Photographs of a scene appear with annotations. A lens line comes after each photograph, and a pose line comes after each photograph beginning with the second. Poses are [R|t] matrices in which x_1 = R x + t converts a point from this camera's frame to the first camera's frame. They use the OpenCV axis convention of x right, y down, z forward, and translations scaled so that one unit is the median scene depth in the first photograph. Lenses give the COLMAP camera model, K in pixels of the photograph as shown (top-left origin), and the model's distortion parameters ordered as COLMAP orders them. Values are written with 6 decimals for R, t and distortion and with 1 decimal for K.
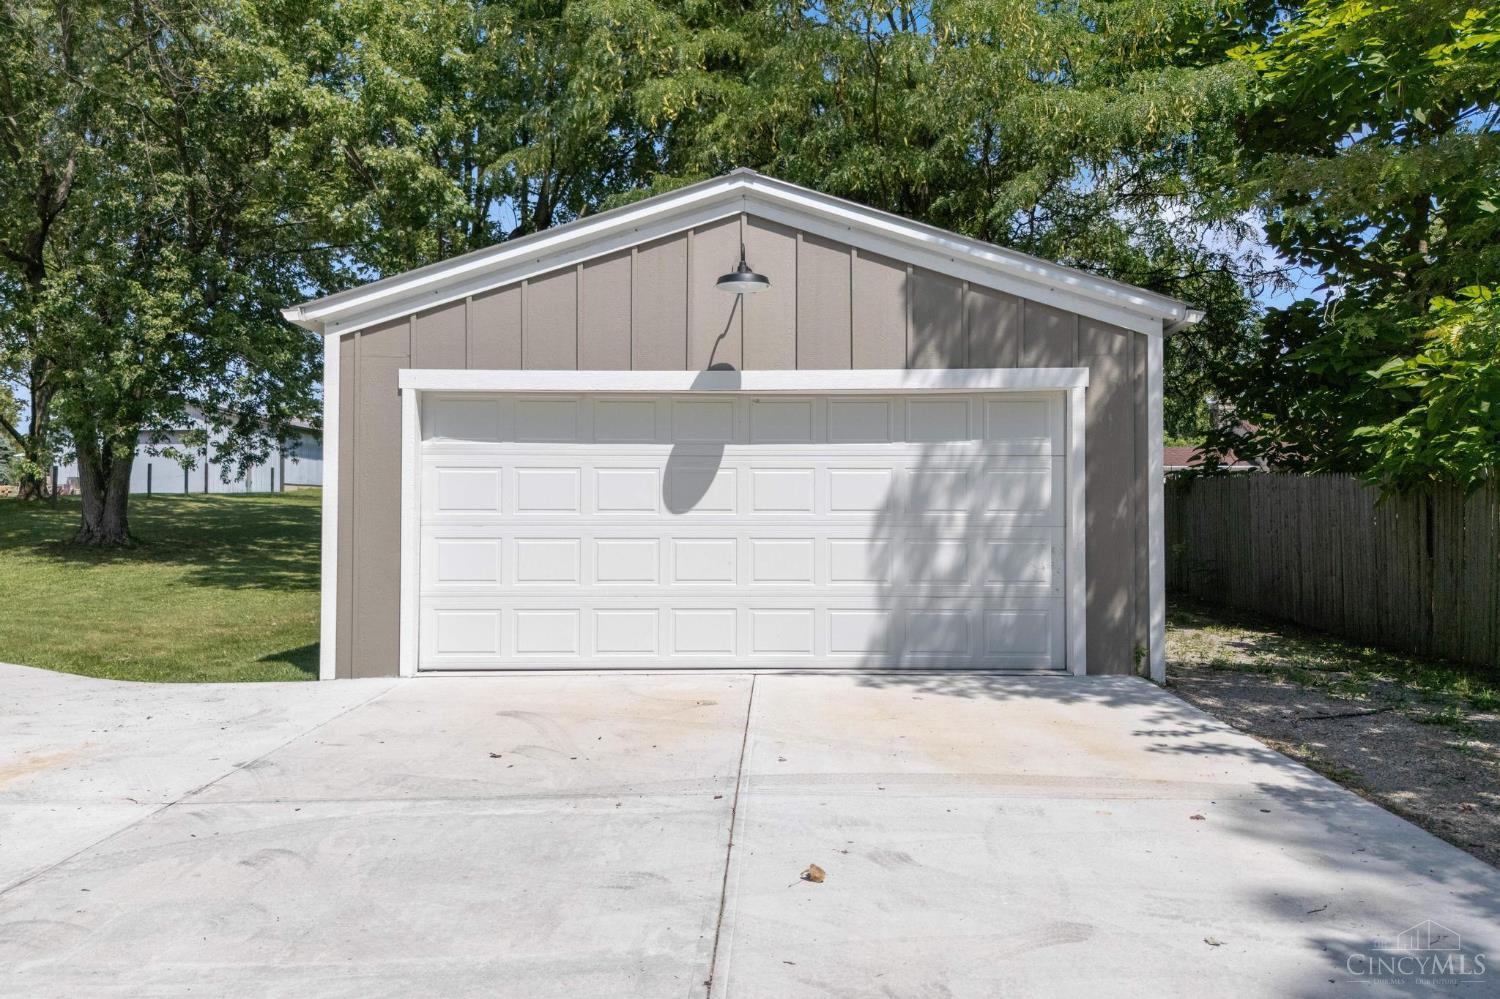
lens RADIAL K [[1062.3, 0, 750.4], [0, 1062.3, 502.3], [0, 0, 1]] dist [0.000901, -0.020090]
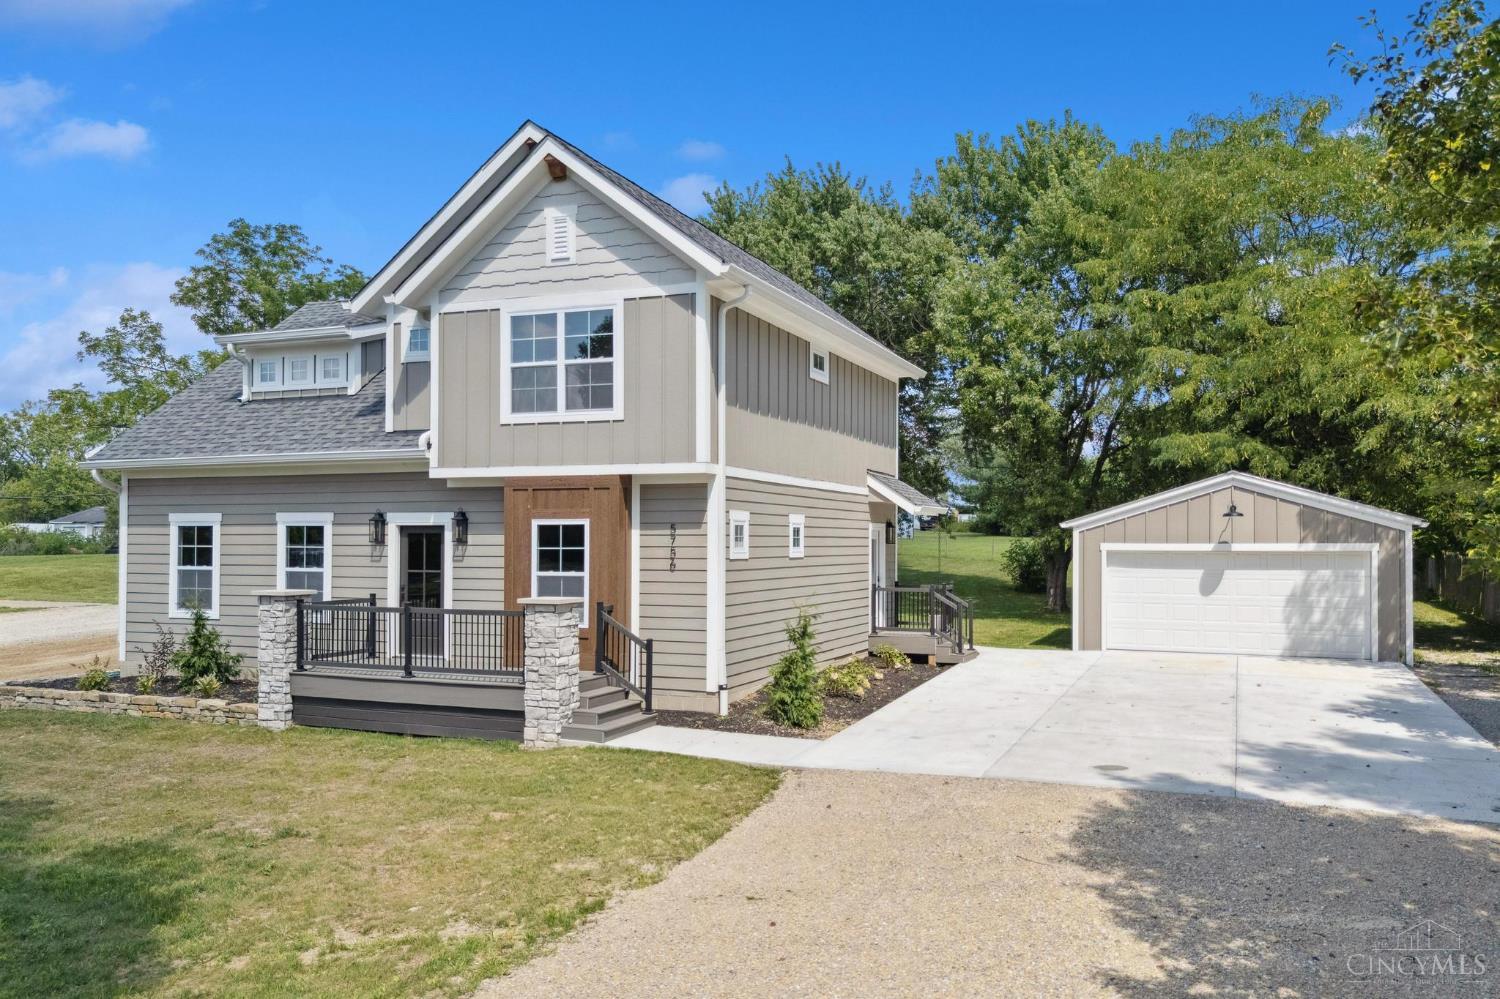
lens RADIAL K [[1062.3, 0, 758.5], [0, 1062.3, 489.5], [0, 0, 1]] dist [0.000901, -0.020090]
pose [[0.938162, -0.002528, -0.346187, -0.199867], [-0.002441, 0.999900, -0.013917, -0.219413], [0.346188, 0.013901, 0.938062, -1.922723]]
